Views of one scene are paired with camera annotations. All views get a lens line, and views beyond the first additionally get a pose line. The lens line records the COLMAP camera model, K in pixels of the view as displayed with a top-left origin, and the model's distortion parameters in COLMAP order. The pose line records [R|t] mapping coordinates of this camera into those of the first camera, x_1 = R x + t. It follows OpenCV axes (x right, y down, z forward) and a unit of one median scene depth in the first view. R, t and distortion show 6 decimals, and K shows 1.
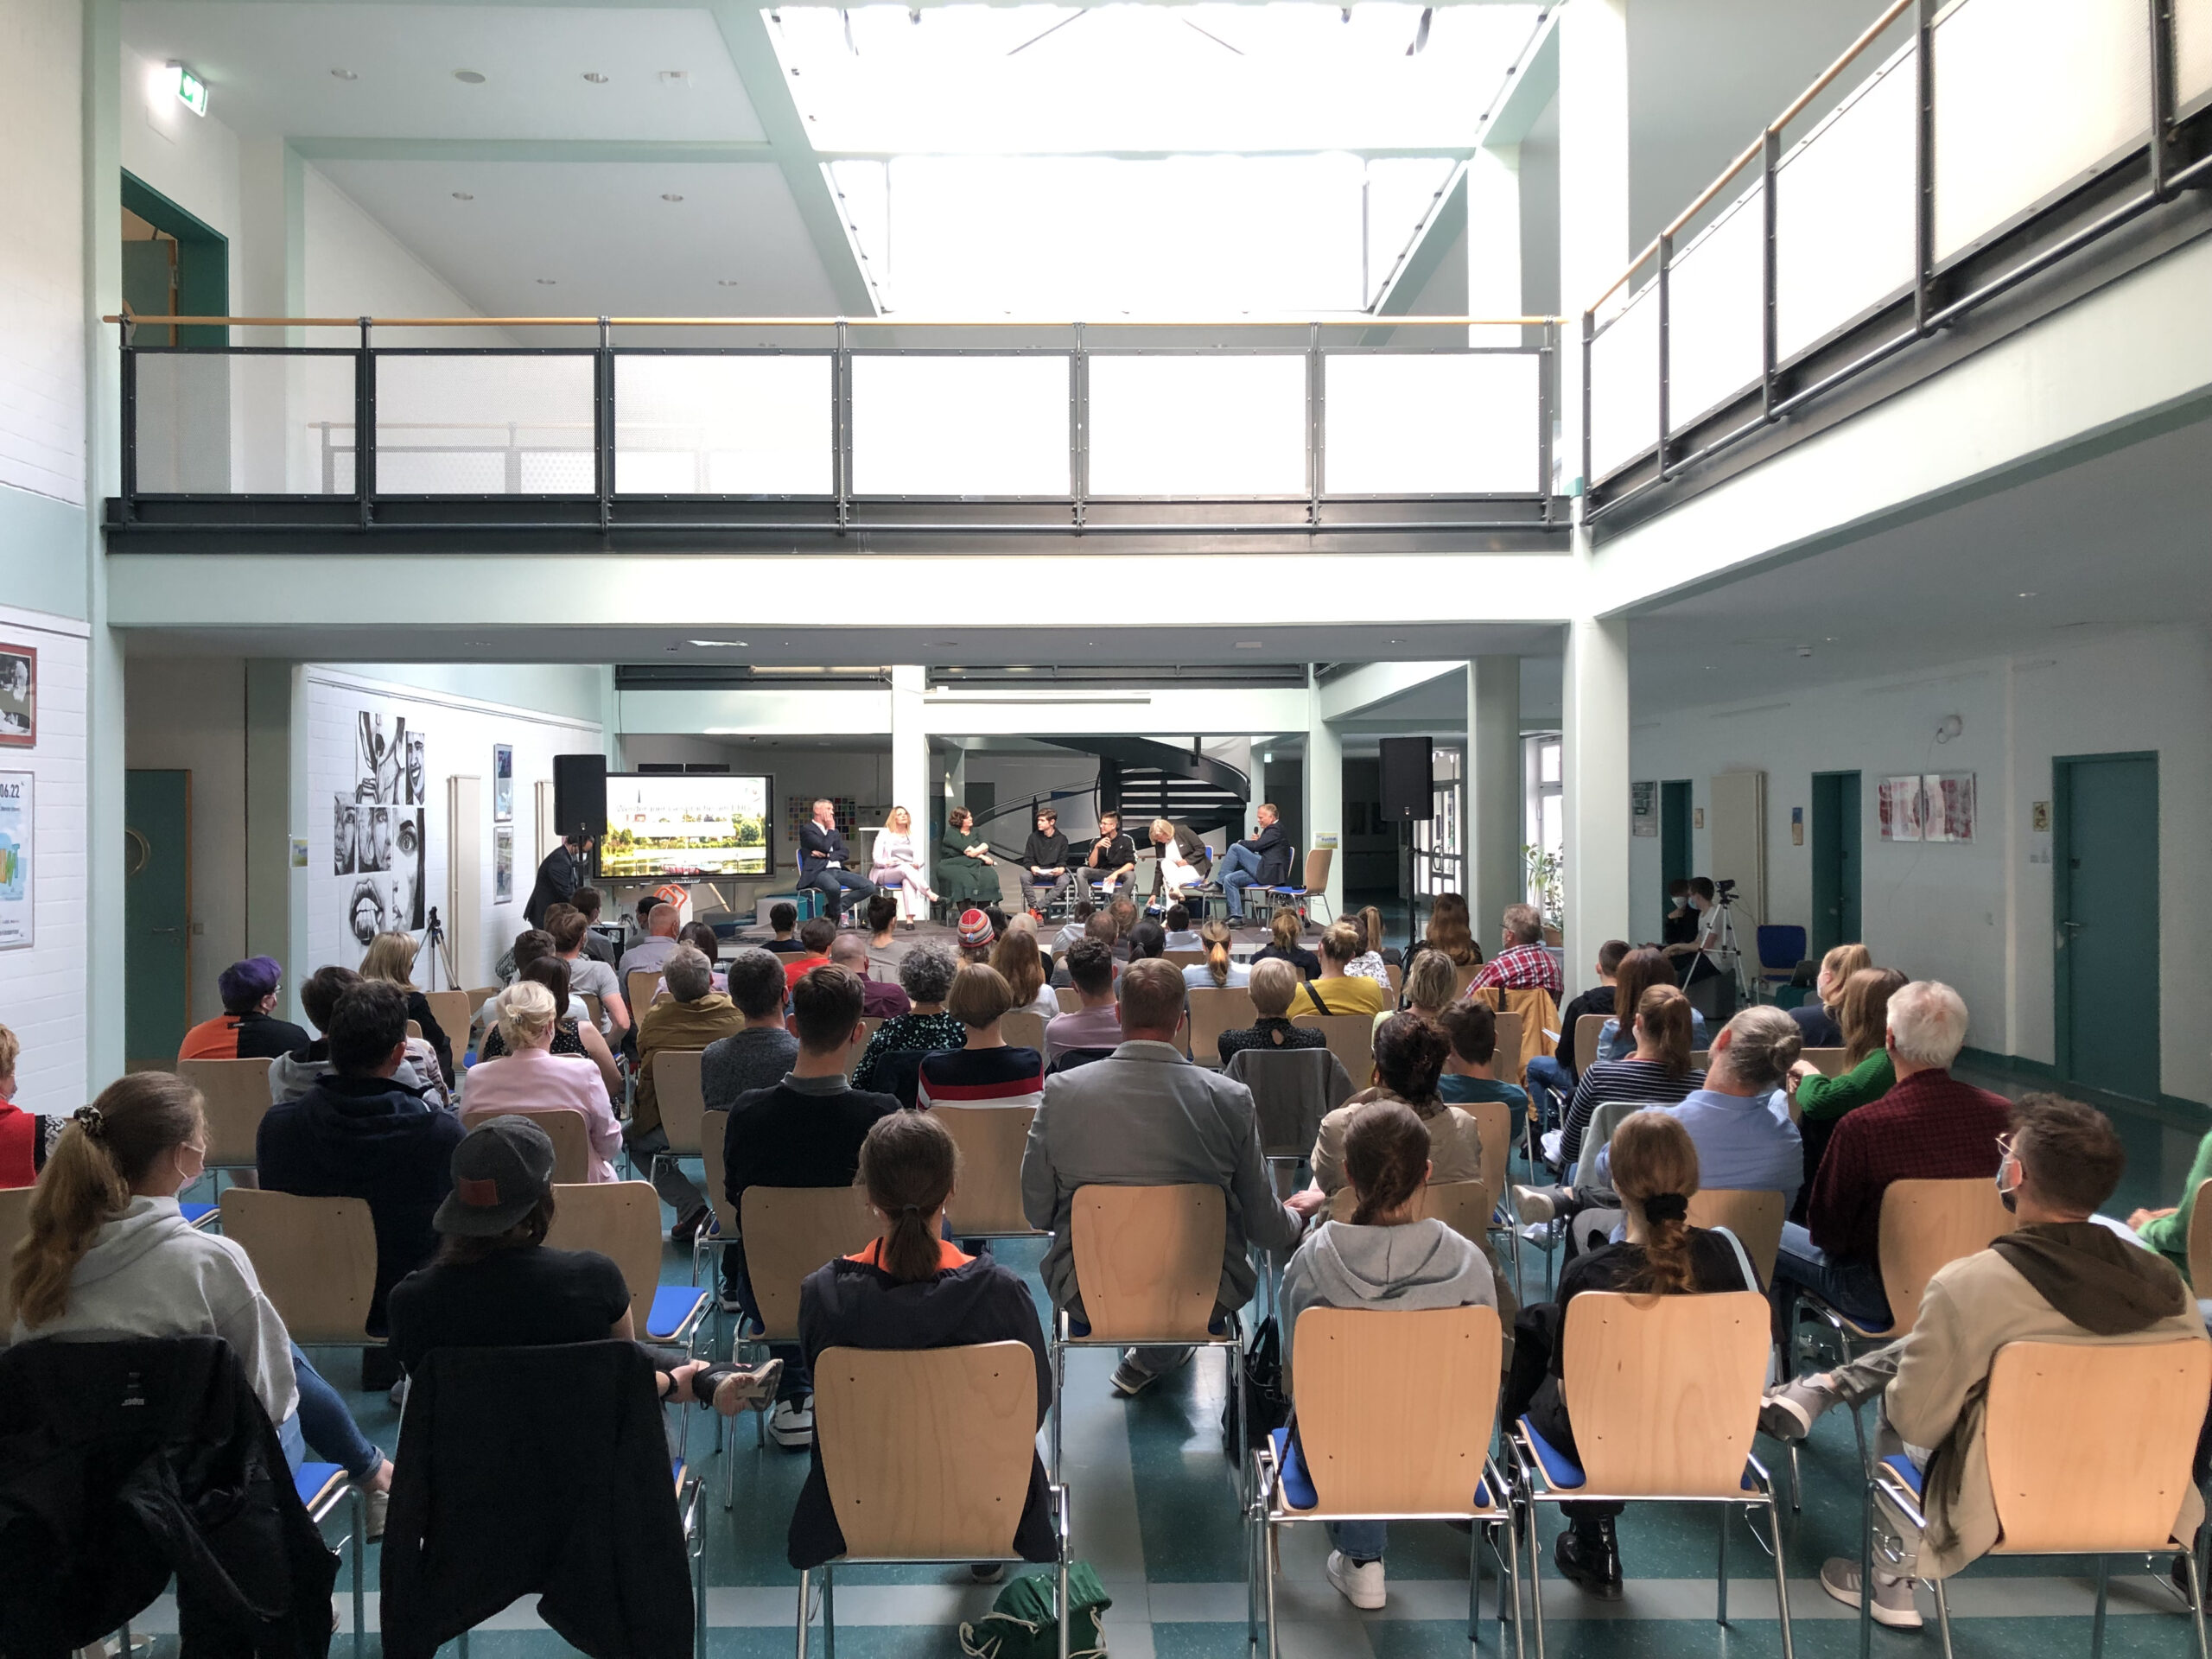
lens RADIAL K [[1793.1, 0, 1106.0], [0, 1793.1, 829.5], [0, 0, 1]] dist [0.157959, -0.000513]
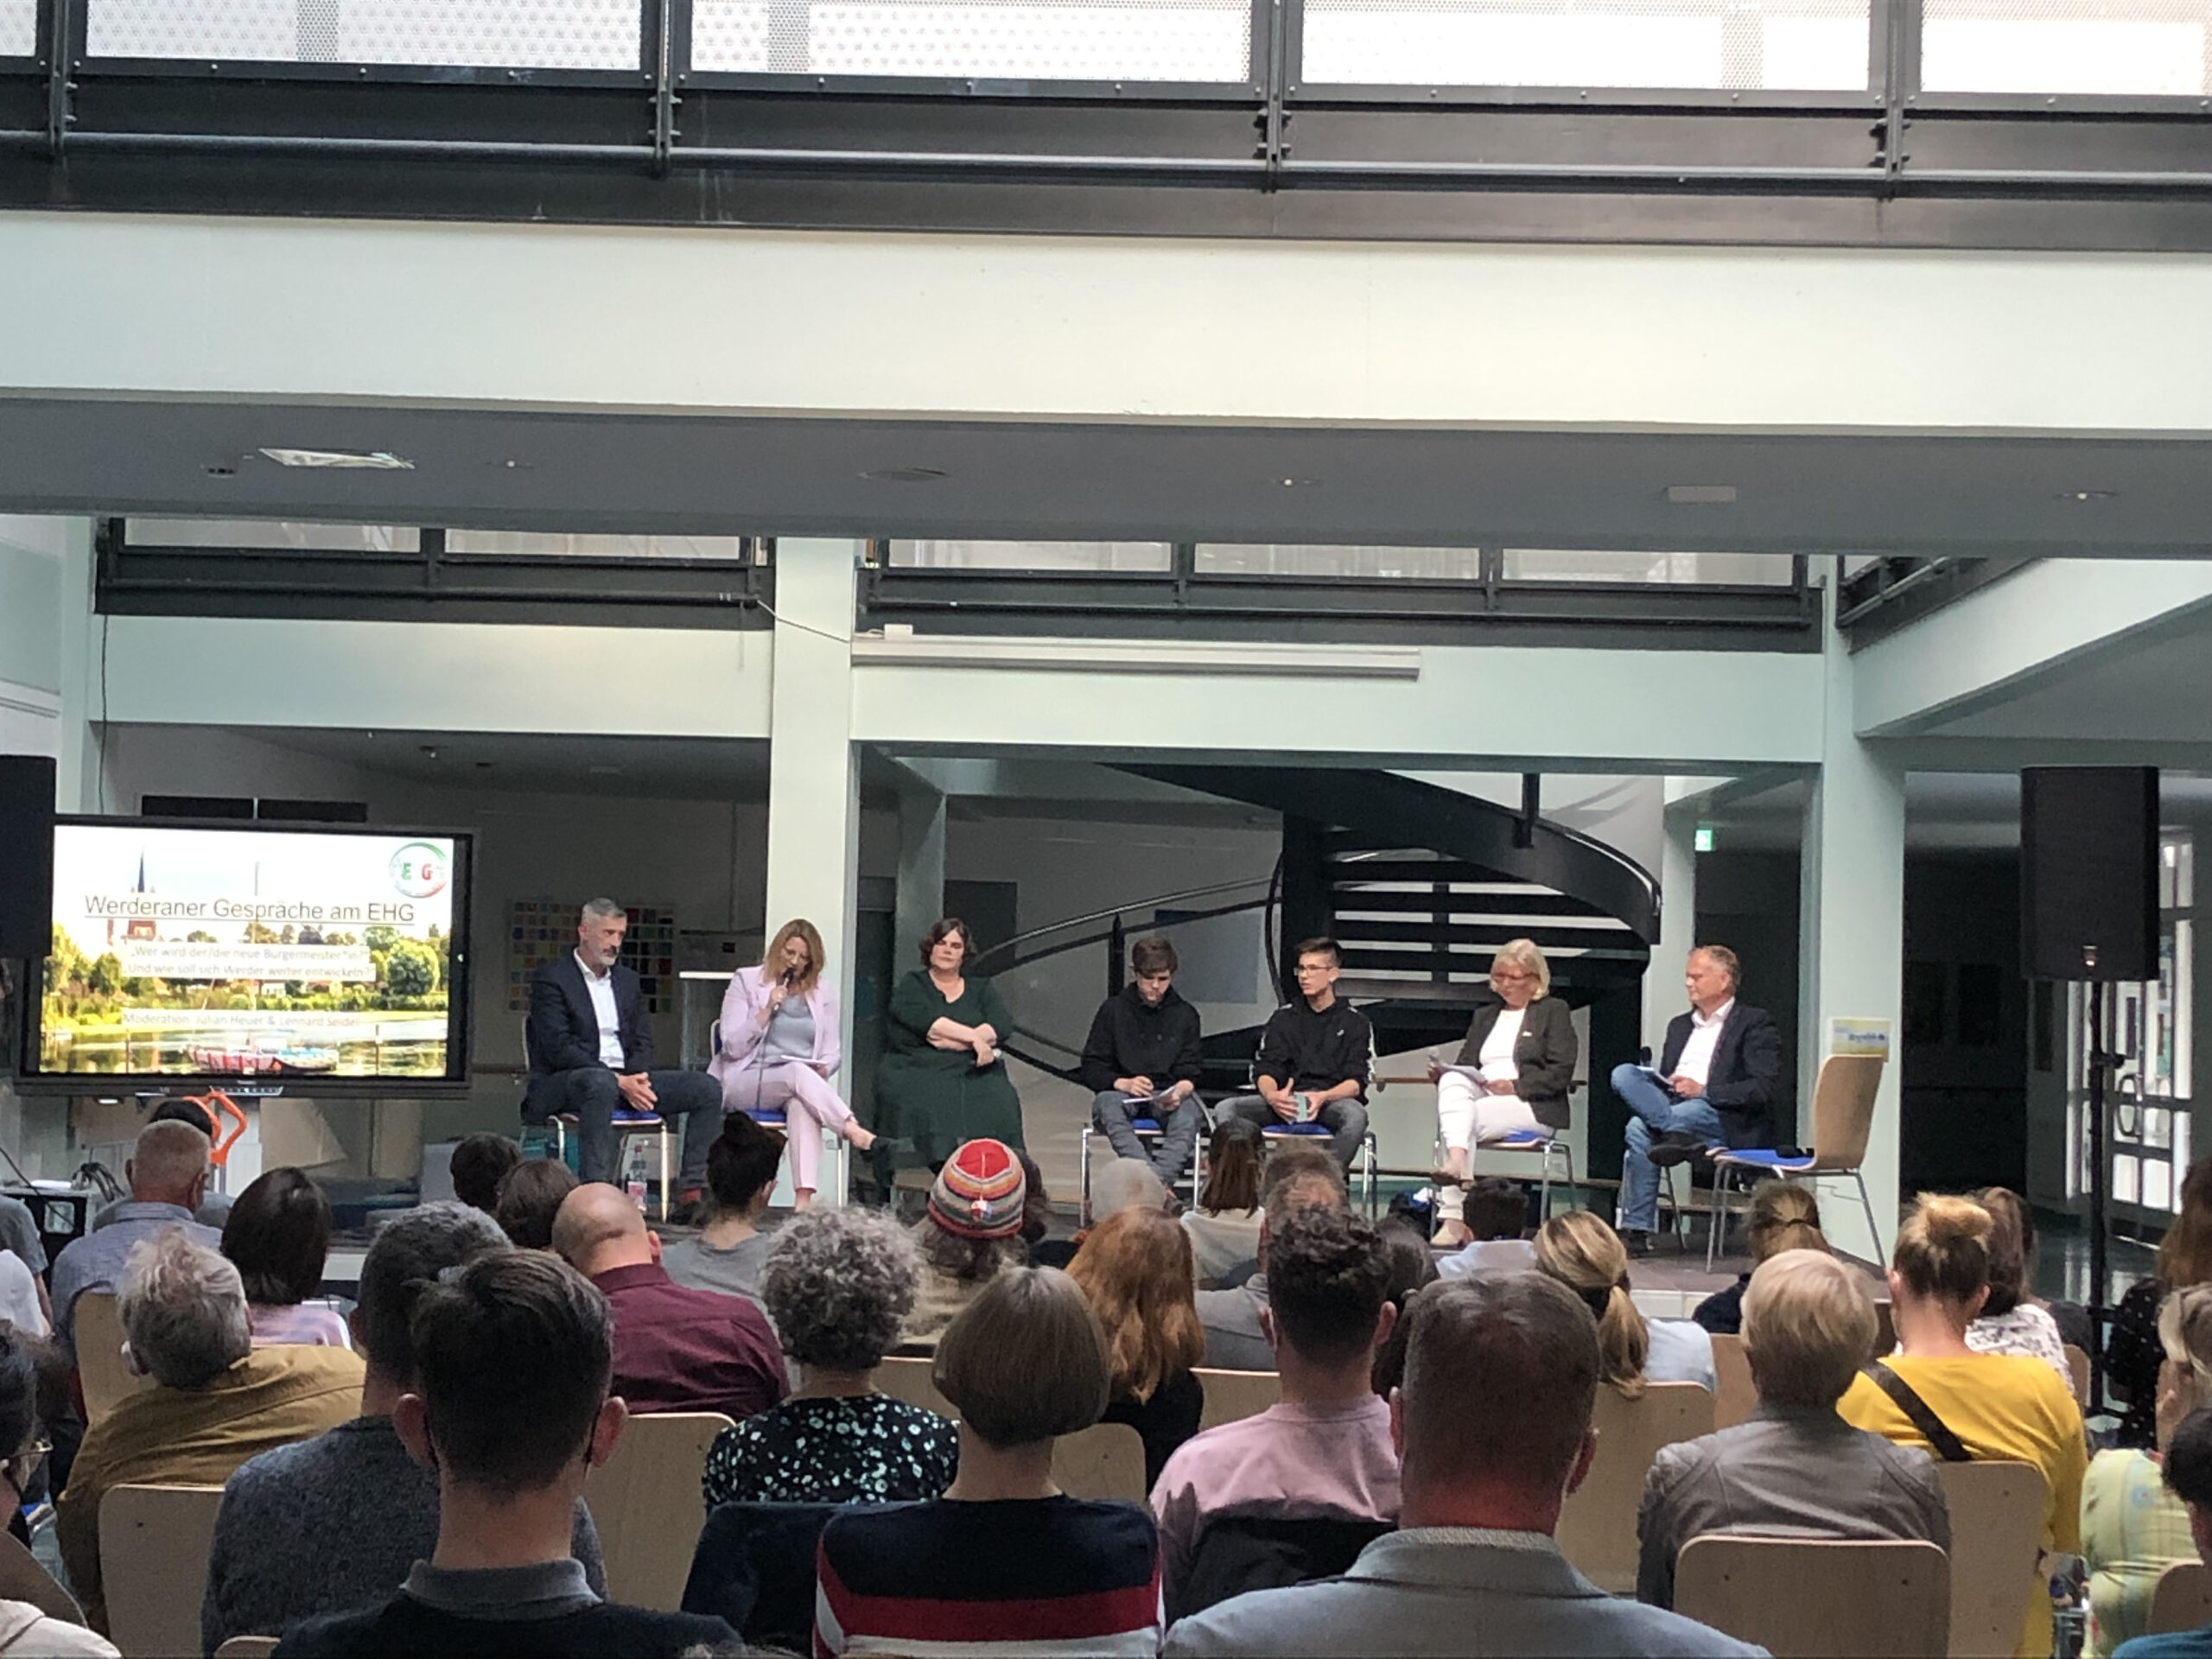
lens RADIAL K [[4426.1, 0, 1106.0], [0, 4426.1, 829.5], [0, 0, 1]] dist [0.216017, -0.170288]
pose [[0.998615, 0.031098, -0.042434, -0.001603], [-0.032768, 0.998693, -0.039233, 0.003436], [0.041159, 0.040569, 0.998329, 0.016417]]
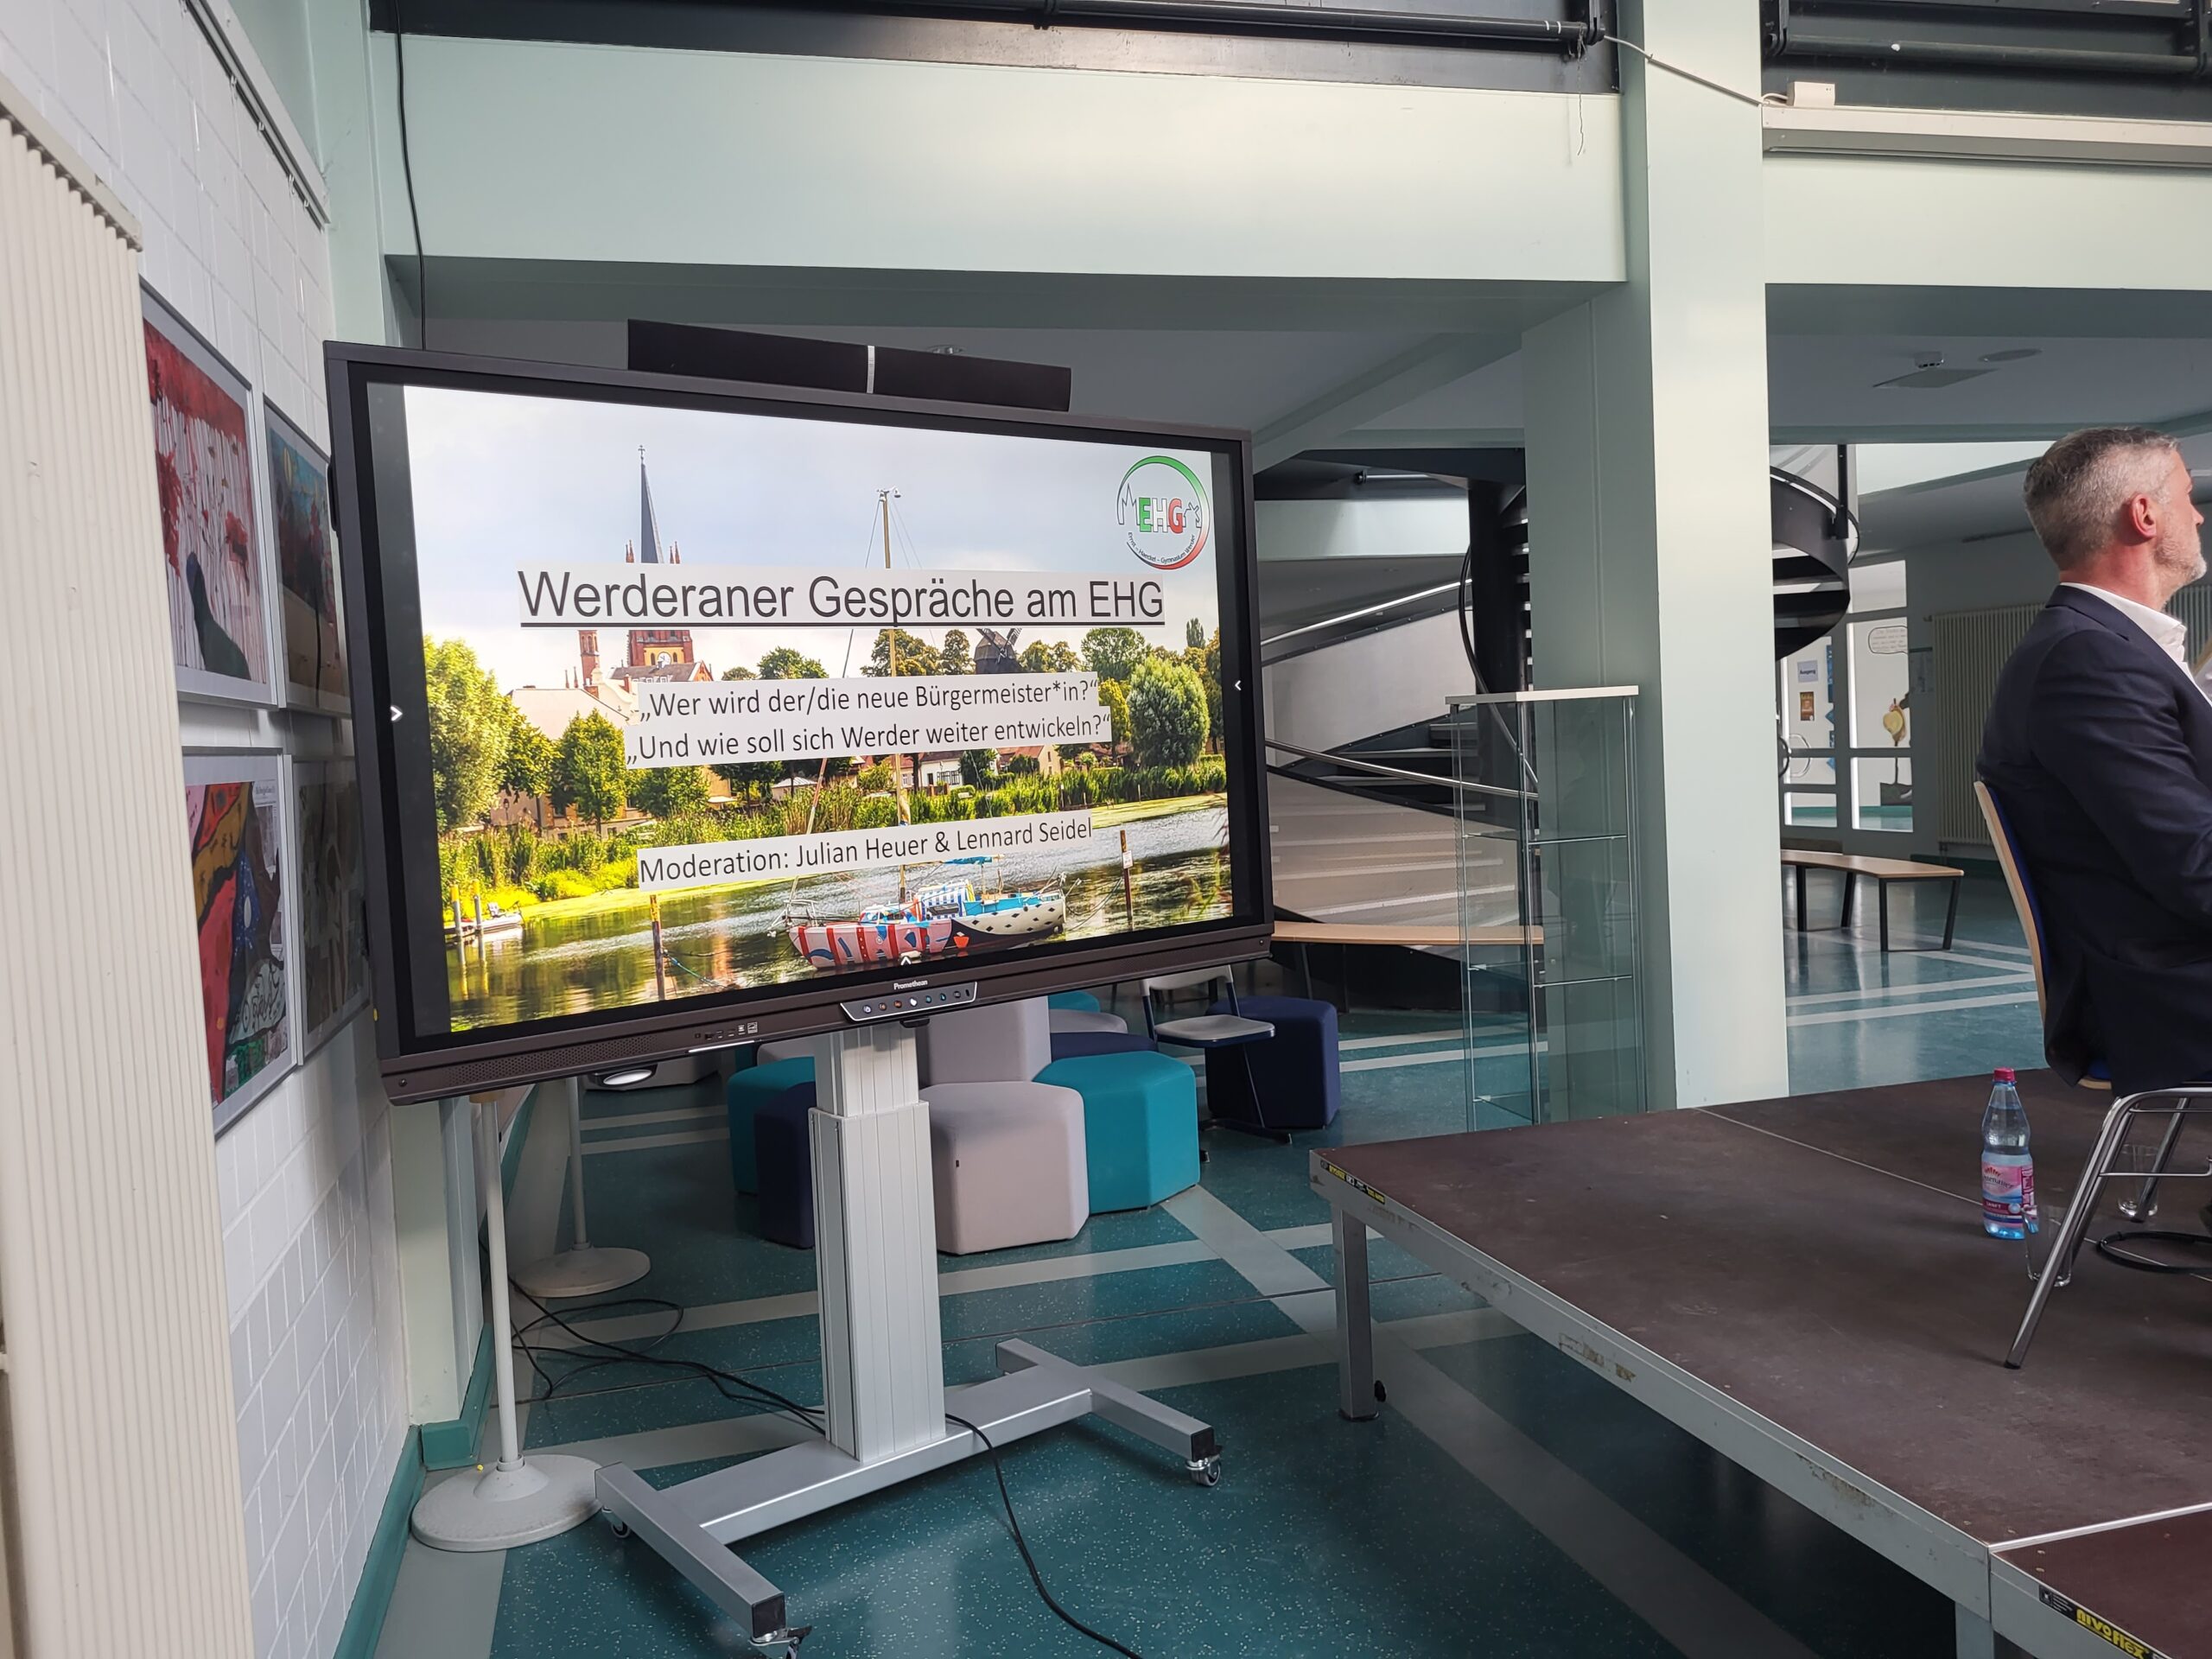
lens RADIAL K [[1674.7, 0, 1106.0], [0, 1674.7, 829.5], [0, 0, 1]] dist [0.034647, -0.001757]
pose [[0.966820, -0.057443, 0.248915, -0.265813], [0.046342, 0.997662, 0.050233, 0.003962], [-0.251218, -0.037031, 0.967222, 0.870529]]
